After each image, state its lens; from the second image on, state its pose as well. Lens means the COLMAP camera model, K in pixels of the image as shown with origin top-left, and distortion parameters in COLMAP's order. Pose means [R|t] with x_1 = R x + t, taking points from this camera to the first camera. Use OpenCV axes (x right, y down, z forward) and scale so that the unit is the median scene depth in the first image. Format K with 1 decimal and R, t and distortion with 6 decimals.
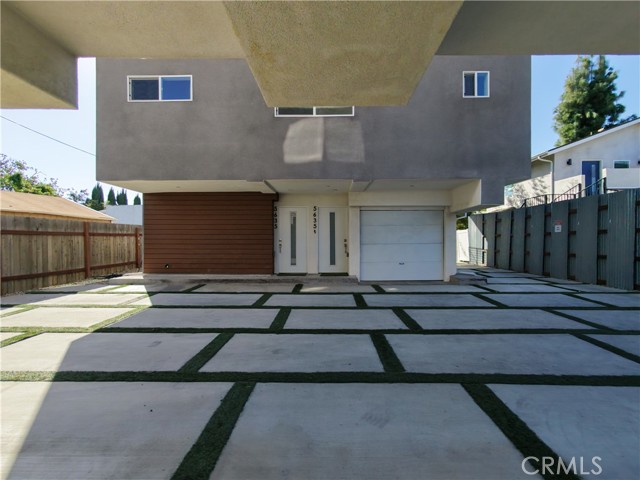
lens RADIAL K [[305.0, 0, 320.0], [0, 305.0, 240.0], [0, 0, 1]] dist [-0.004435, 0.005594]
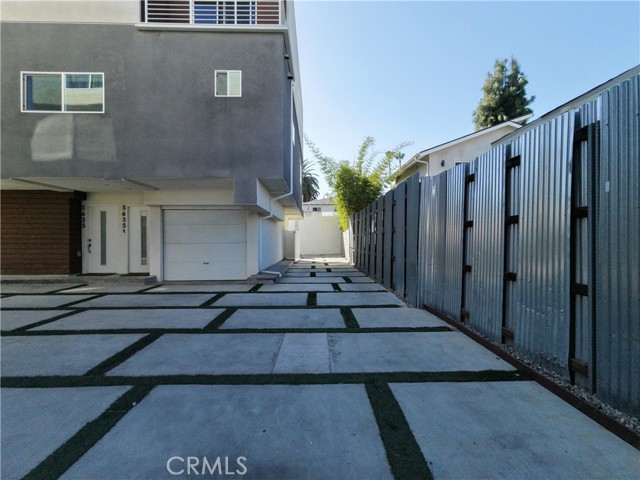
lens RADIAL K [[305.0, 0, 320.0], [0, 305.0, 240.0], [0, 0, 1]] dist [-0.004435, 0.005594]
pose [[0.999180, 0.000576, 0.040489, 0.602331], [-0.000657, 0.999998, 0.001975, -0.000620], [-0.040487, -0.002000, 0.999178, -0.008883]]
